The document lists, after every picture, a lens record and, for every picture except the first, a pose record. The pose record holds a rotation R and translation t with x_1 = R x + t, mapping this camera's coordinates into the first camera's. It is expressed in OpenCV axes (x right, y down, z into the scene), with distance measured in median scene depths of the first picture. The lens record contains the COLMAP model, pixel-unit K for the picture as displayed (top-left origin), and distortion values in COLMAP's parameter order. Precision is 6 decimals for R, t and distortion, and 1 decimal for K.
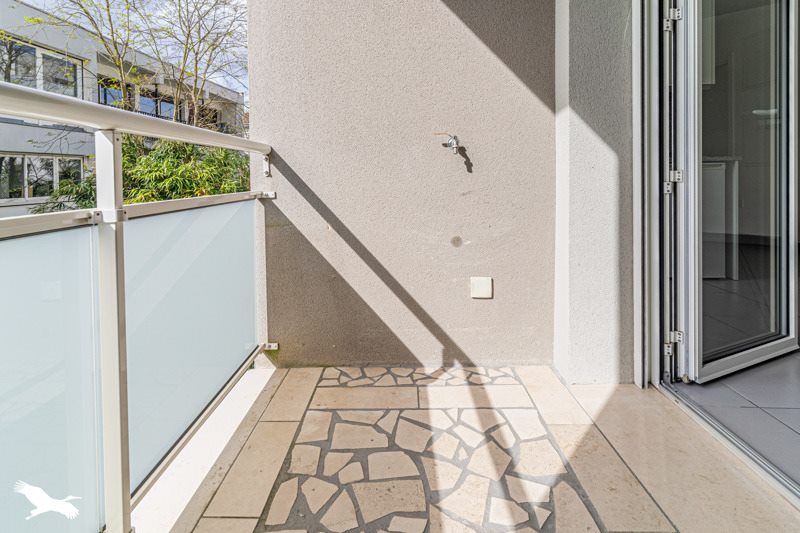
lens RADIAL K [[393.4, 0, 399.0], [0, 393.4, 180.5], [0, 0, 1]] dist [0.002698, 0.000604]
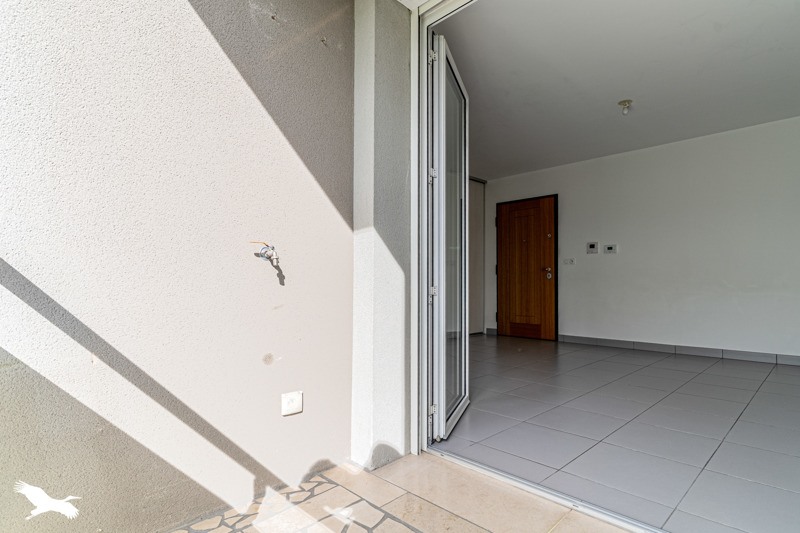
lens RADIAL K [[402.0, 0, 400.0], [0, 402.0, 285.2], [0, 0, 1]] dist [-0.001431, 0.011632]
pose [[0.684736, 0.017580, 0.728579, -0.342118], [-0.001142, 0.999734, -0.023049, 0.002239], [-0.728791, 0.014950, 0.684573, 0.116448]]
